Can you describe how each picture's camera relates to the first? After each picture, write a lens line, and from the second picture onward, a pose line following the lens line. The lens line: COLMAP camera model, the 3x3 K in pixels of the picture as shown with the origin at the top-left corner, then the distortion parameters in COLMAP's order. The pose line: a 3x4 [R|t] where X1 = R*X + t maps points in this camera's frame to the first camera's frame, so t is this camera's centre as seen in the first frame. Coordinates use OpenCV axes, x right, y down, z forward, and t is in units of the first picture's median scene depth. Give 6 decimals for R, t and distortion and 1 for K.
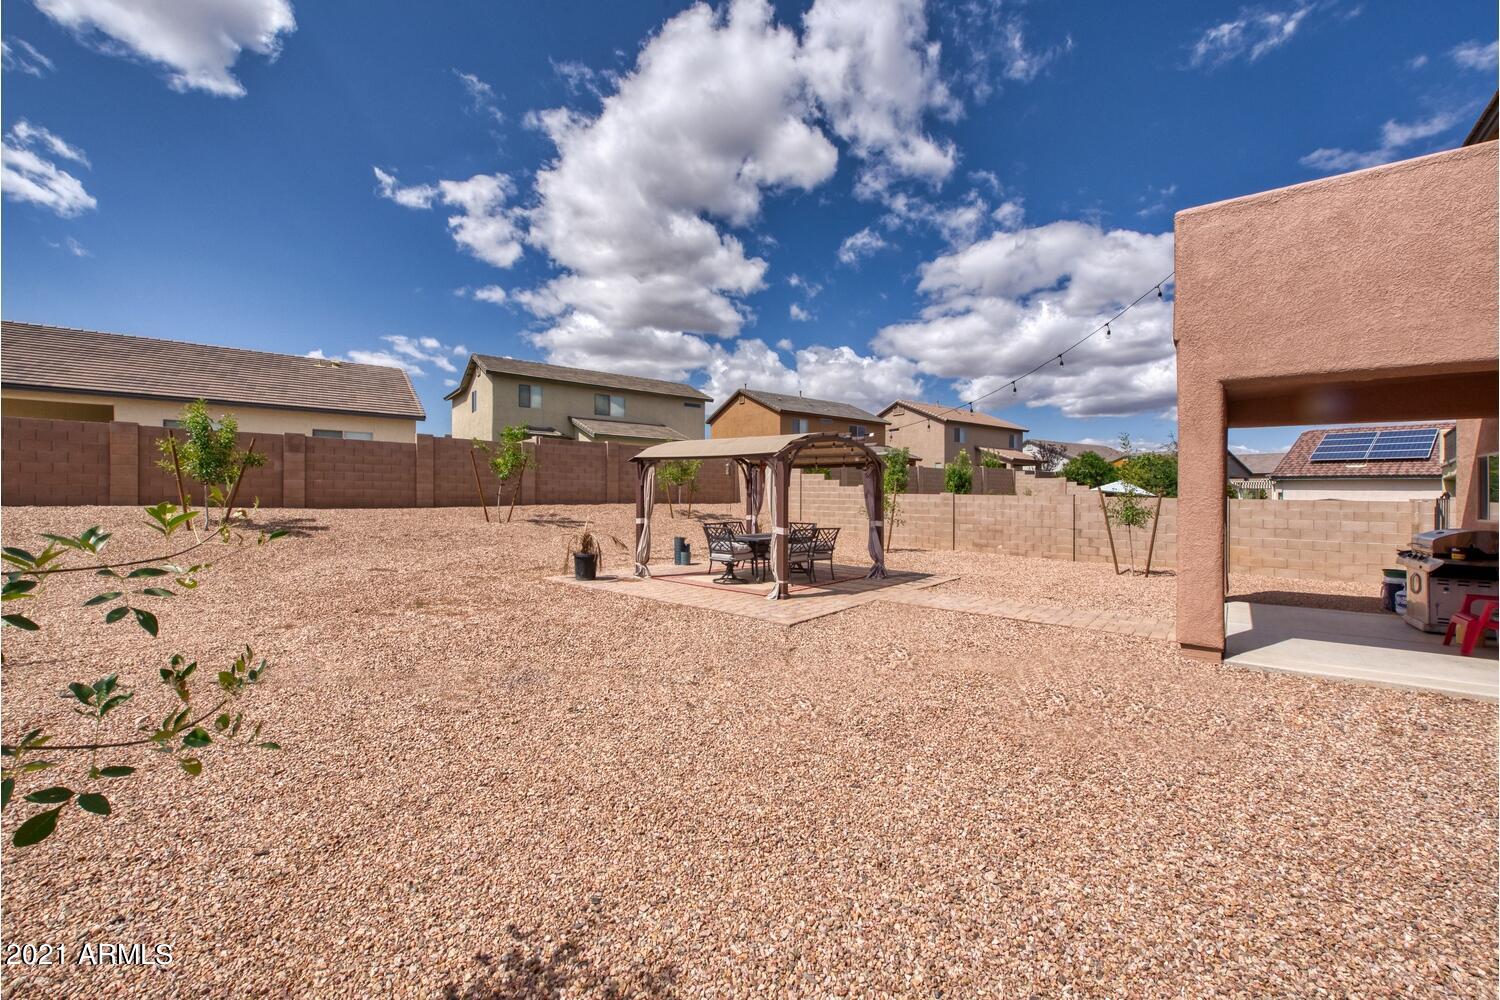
lens RADIAL K [[613.6, 0, 751.7], [0, 613.6, 496.4], [0, 0, 1]] dist [-0.003539, -0.000093]
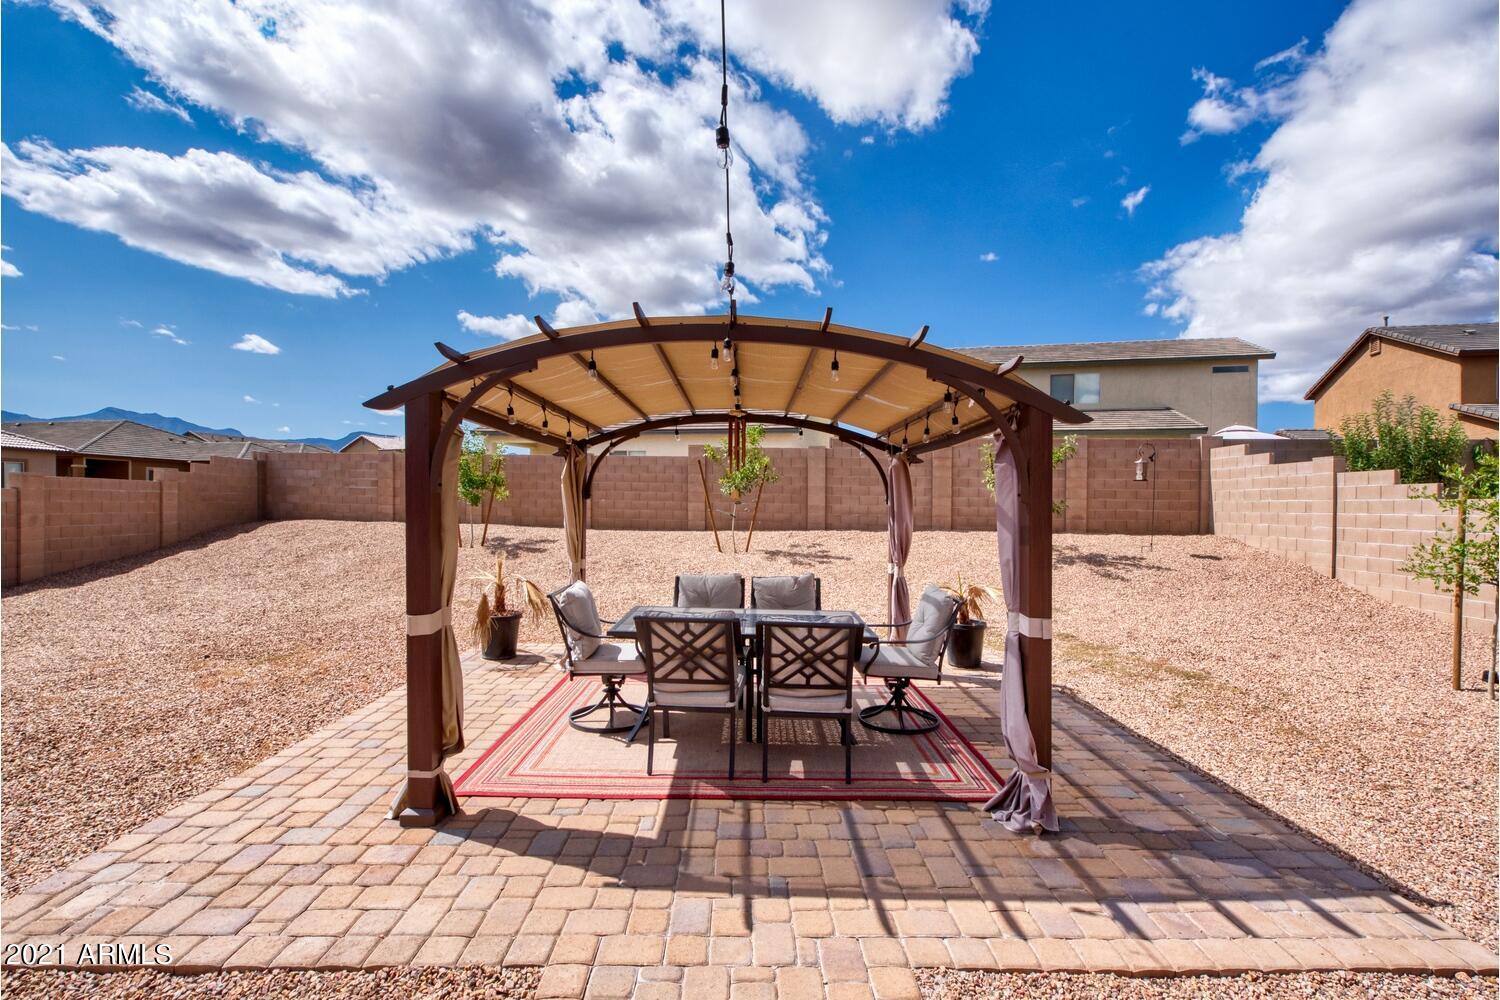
lens RADIAL K [[677.2, 0, 760.1], [0, 677.2, 505.2], [0, 0, 1]] dist [-0.002980, -0.000702]
pose [[0.638958, -0.007460, -0.769205, 0.216249], [-0.007073, 0.999854, -0.015572, -0.003037], [0.769209, 0.015390, 0.638812, 0.409060]]
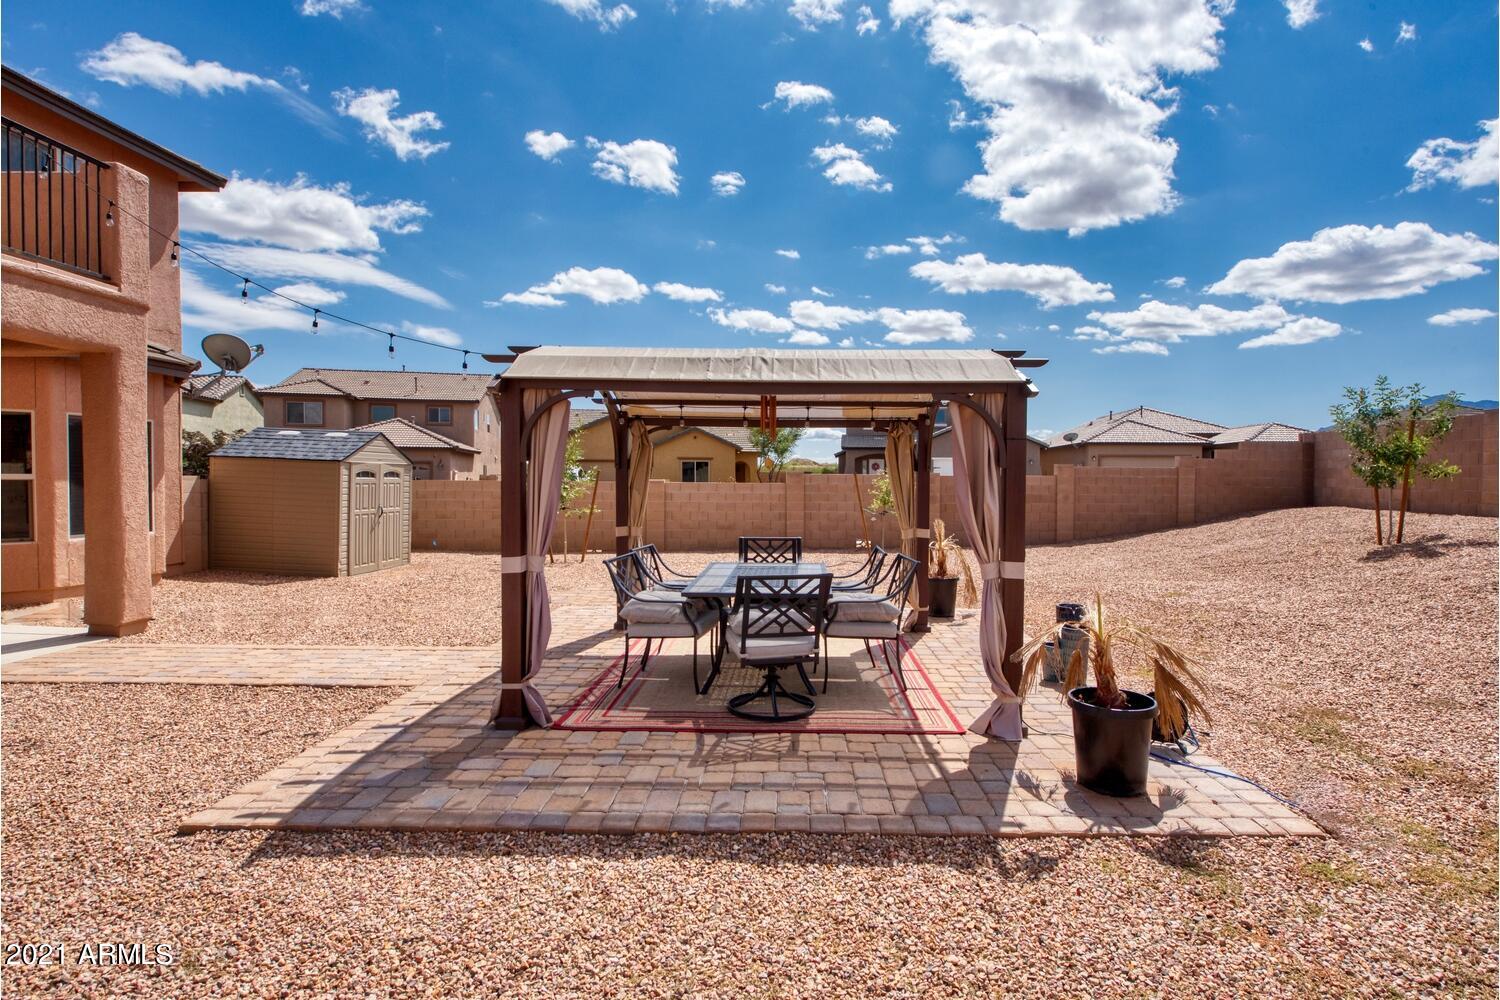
lens RADIAL K [[765.1, 0, 752.8], [0, 765.1, 499.4], [0, 0, 1]] dist [-0.001229, -0.002008]
pose [[-0.813023, -0.011200, -0.582123, 0.196230], [-0.026084, 0.999512, 0.017200, 0.002396], [0.581646, 0.029168, -0.812919, 1.129916]]
